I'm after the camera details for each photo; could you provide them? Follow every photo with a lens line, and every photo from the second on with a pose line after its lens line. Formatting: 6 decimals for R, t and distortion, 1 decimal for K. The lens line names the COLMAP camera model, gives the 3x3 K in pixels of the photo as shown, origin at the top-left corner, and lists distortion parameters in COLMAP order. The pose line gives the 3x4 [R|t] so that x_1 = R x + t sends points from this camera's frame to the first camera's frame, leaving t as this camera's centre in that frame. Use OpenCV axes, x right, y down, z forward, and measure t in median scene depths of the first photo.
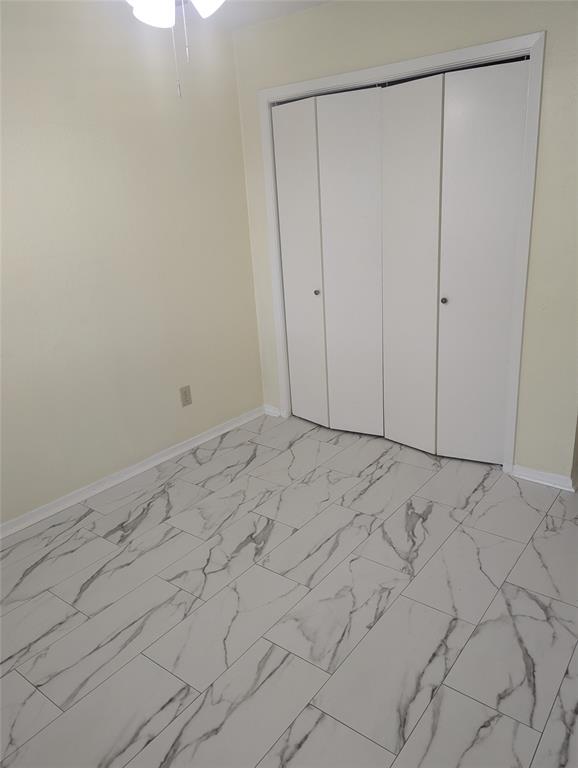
lens RADIAL K [[560.1, 0, 299.4], [0, 560.1, 385.1], [0, 0, 1]] dist [0.062133, -0.067844]
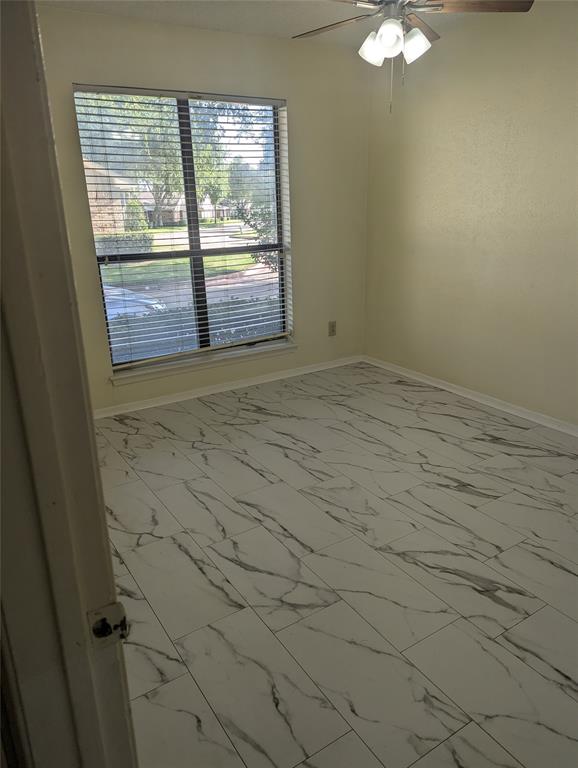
lens RADIAL K [[566.3, 0, 288.8], [0, 566.3, 382.6], [0, 0, 1]] dist [0.073026, -0.071535]
pose [[-0.347447, 0.344618, -0.872077, 1.116243], [-0.254440, 0.860477, 0.441406, -0.363827], [0.902519, 0.375256, -0.211286, 1.004250]]
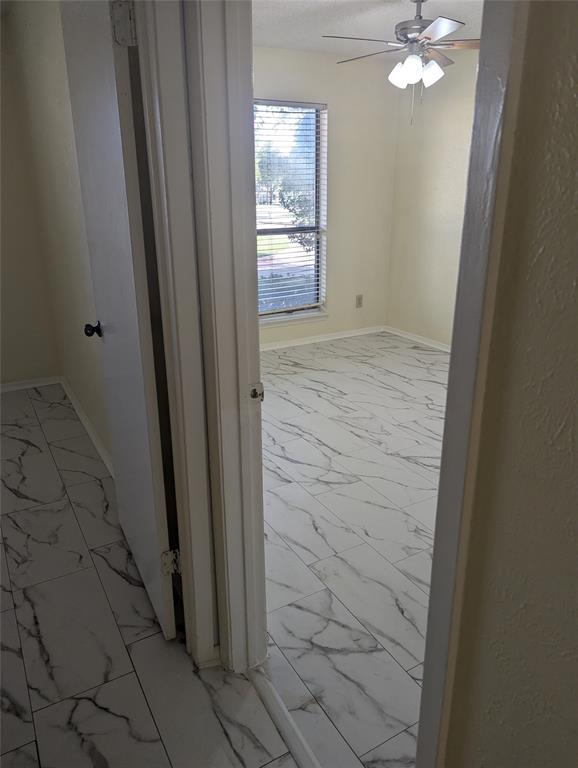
lens RADIAL K [[566.3, 0, 288.8], [0, 566.3, 382.6], [0, 0, 1]] dist [0.073026, -0.071535]
pose [[-0.392487, 0.352763, -0.849418, 1.497305], [-0.262759, 0.842031, 0.471107, -0.429238], [0.881426, 0.408096, -0.237795, 1.092941]]
